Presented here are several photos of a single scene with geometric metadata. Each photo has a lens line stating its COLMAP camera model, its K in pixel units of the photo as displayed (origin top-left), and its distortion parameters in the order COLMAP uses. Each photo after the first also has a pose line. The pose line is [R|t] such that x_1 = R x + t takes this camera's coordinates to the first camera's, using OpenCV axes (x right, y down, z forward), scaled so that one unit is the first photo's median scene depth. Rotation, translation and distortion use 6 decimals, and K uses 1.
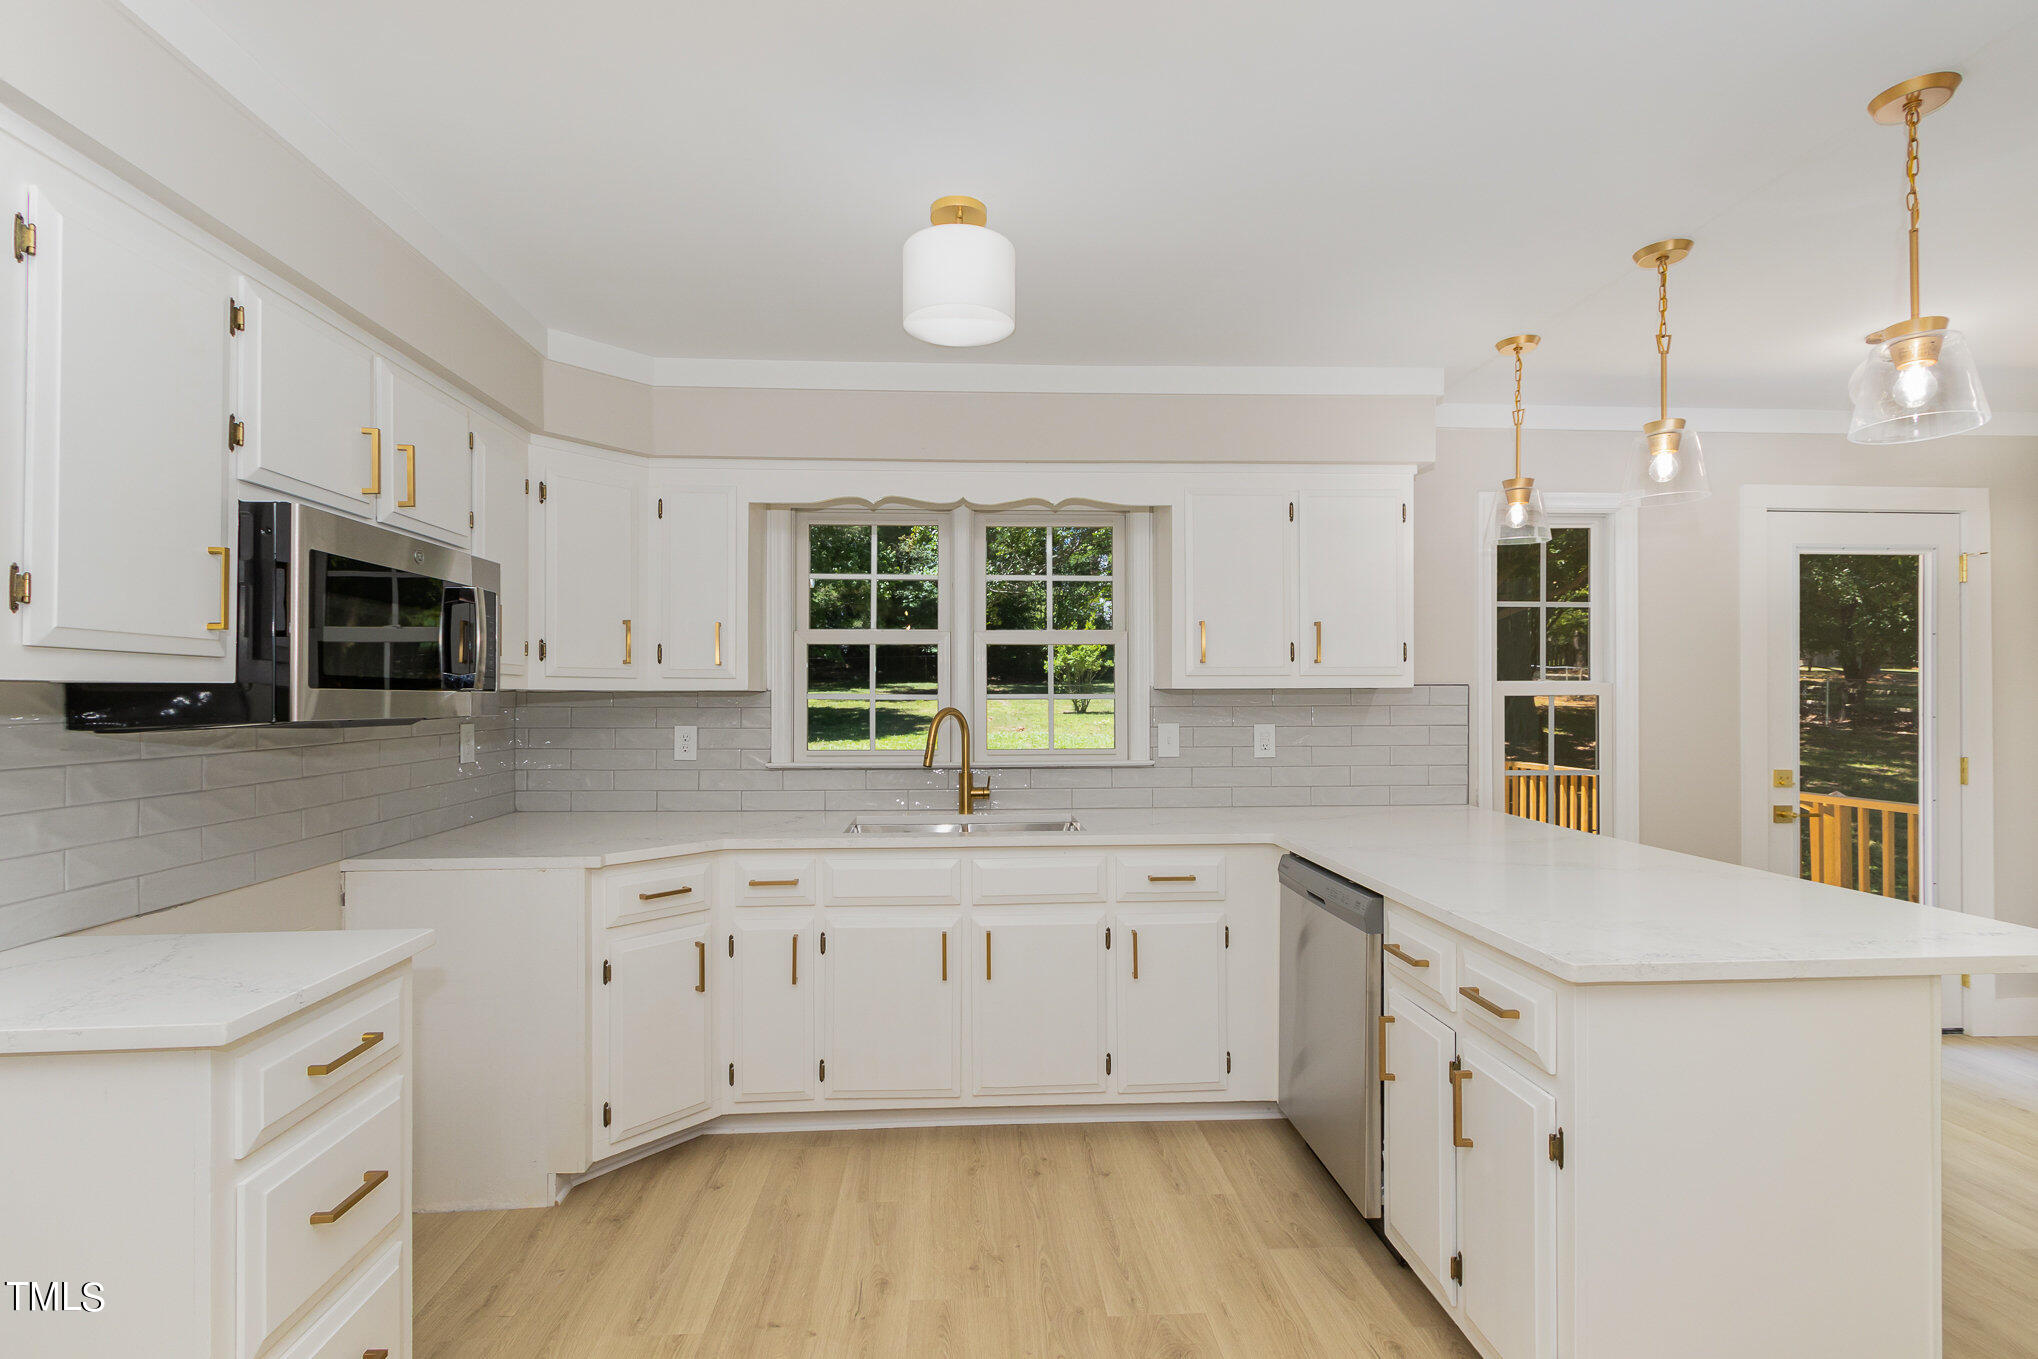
lens RADIAL K [[978.3, 0, 1013.6], [0, 978.3, 686.0], [0, 0, 1]] dist [0.022733, 0.000598]
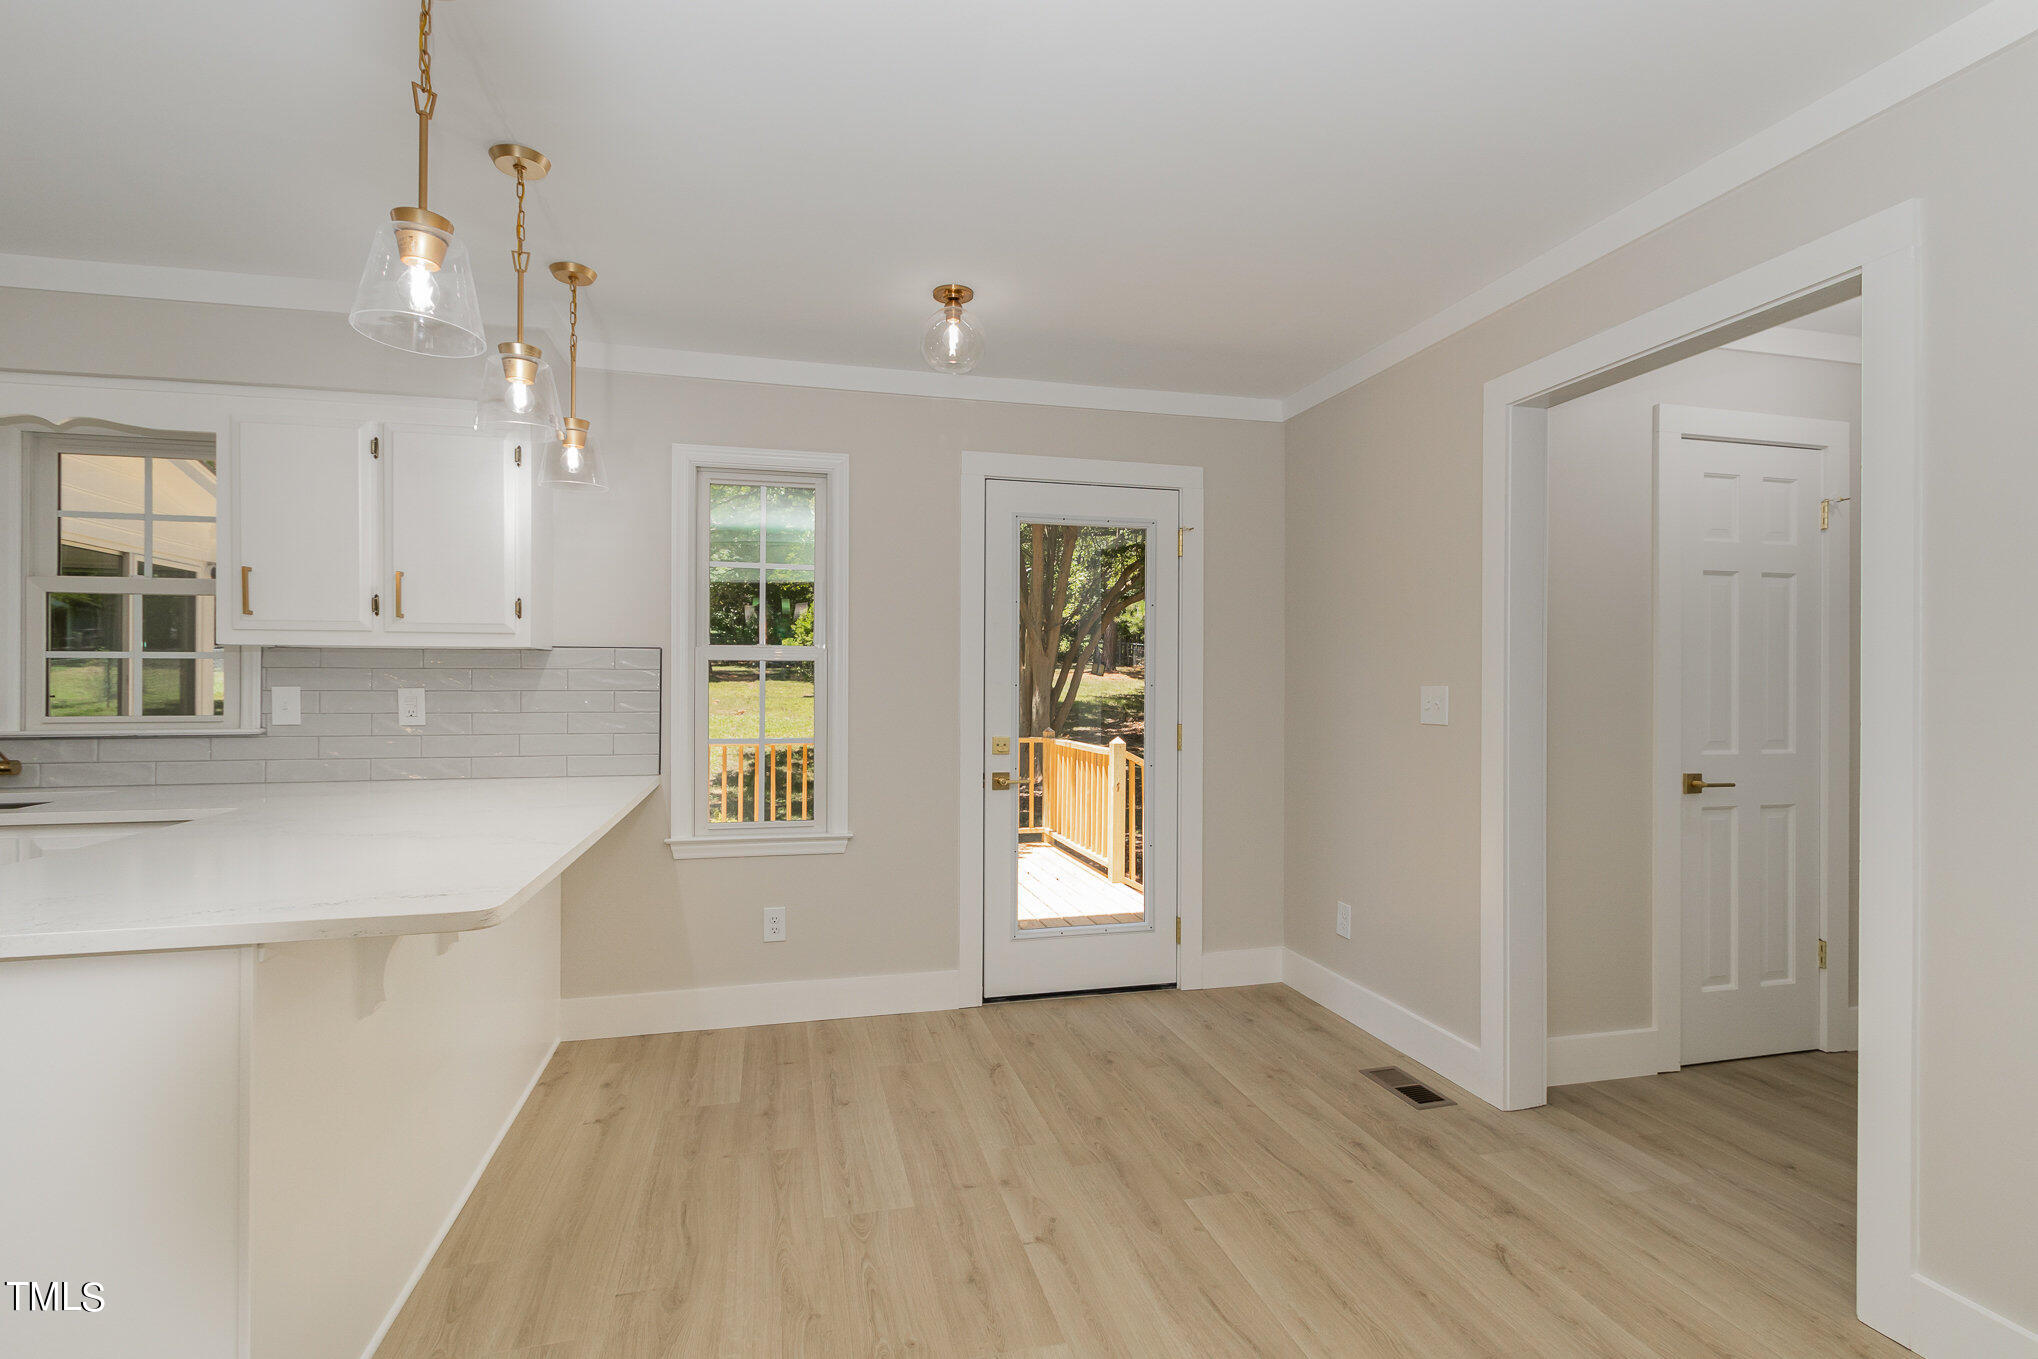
lens RADIAL K [[978.3, 0, 1021.7], [0, 978.3, 683.9], [0, 0, 1]] dist [0.022733, 0.000598]
pose [[0.988467, 0.005690, 0.151330, 0.675049], [-0.006979, 0.999944, 0.007986, 0.023103], [-0.151276, -0.008950, 0.988451, 0.013456]]
